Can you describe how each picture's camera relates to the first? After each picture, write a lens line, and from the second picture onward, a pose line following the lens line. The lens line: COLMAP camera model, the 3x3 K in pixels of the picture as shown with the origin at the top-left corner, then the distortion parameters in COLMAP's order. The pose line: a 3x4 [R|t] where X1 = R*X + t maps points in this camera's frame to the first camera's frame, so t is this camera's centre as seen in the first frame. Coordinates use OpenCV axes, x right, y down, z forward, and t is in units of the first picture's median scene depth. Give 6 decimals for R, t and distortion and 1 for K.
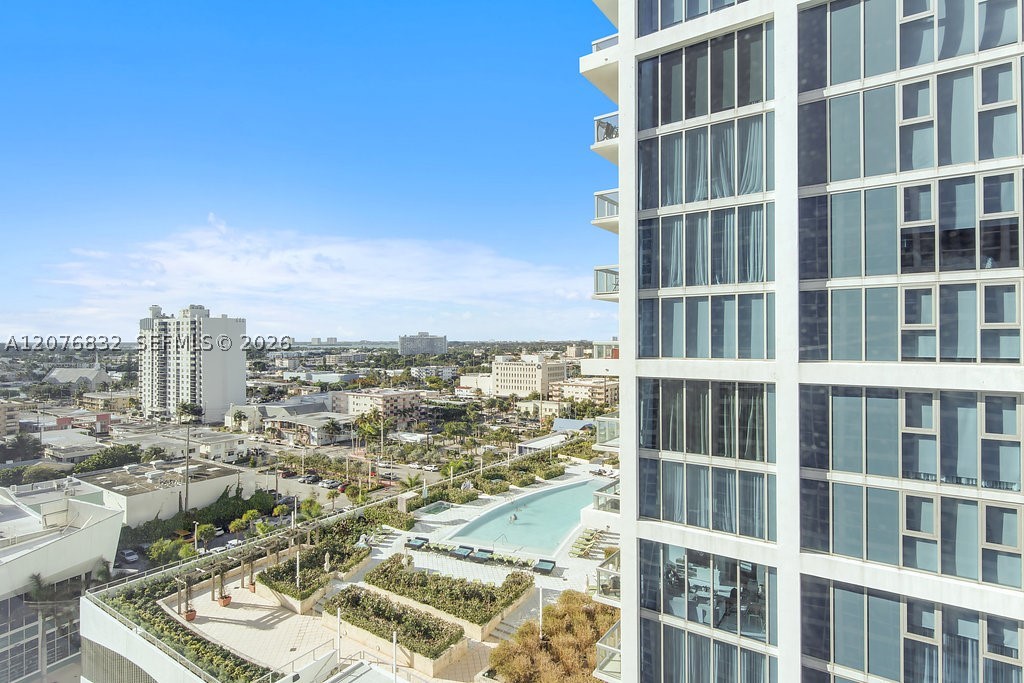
lens RADIAL K [[540.6, 0, 497.8], [0, 540.6, 343.5], [0, 0, 1]] dist [0.013611, -0.000689]
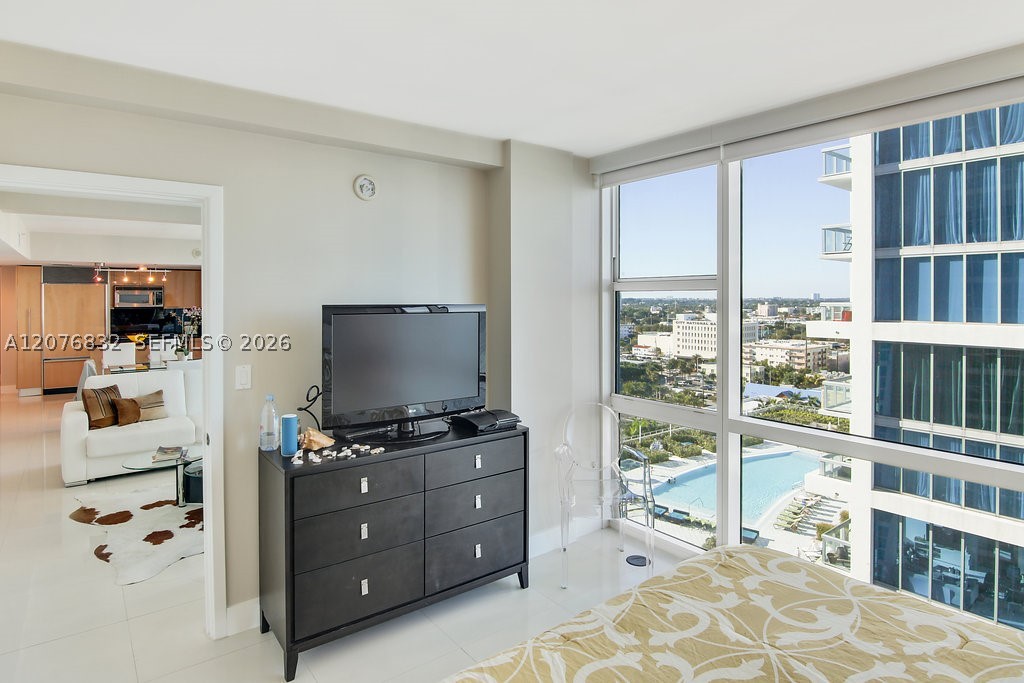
lens RADIAL K [[547.1, 0, 511.1], [0, 547.1, 302.3], [0, 0, 1]] dist [0.001042, -0.009570]
pose [[0.955816, 0.005782, -0.293910, -0.065446], [-0.004803, 0.999980, 0.004052, -0.006012], [0.293928, -0.002461, 0.955824, -0.101733]]
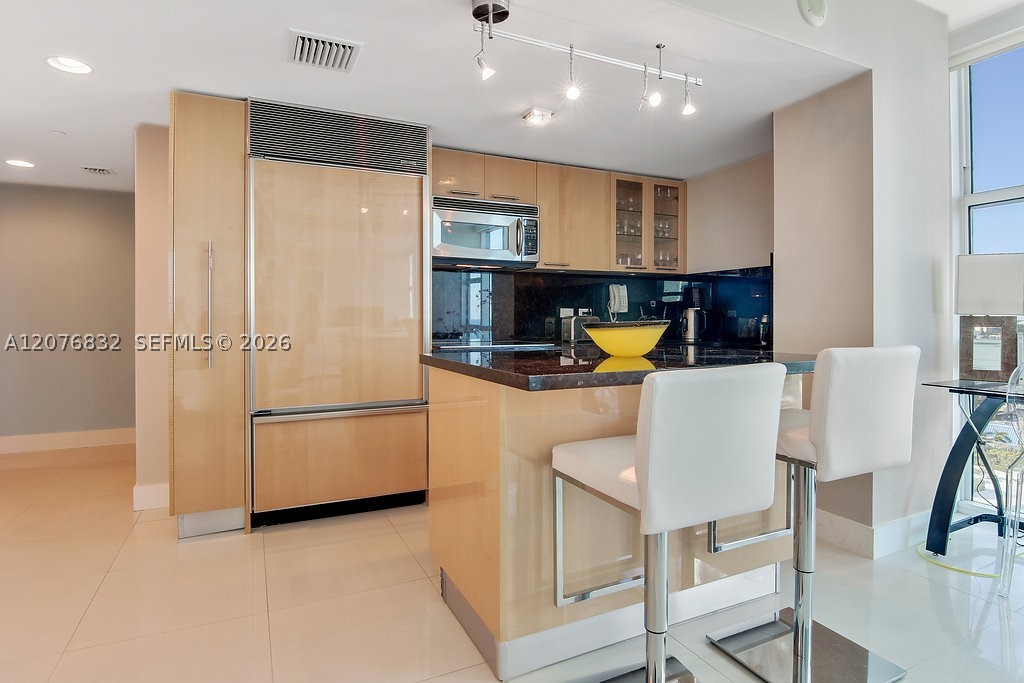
lens RADIAL K [[531.6, 0, 522.5], [0, 531.6, 324.9], [0, 0, 1]] dist [0.000295, -0.000462]
pose [[0.879257, 0.007212, -0.476293, -0.399051], [-0.004483, 0.999966, 0.006866, 0.018394], [0.476326, -0.003902, 0.879260, 0.102501]]
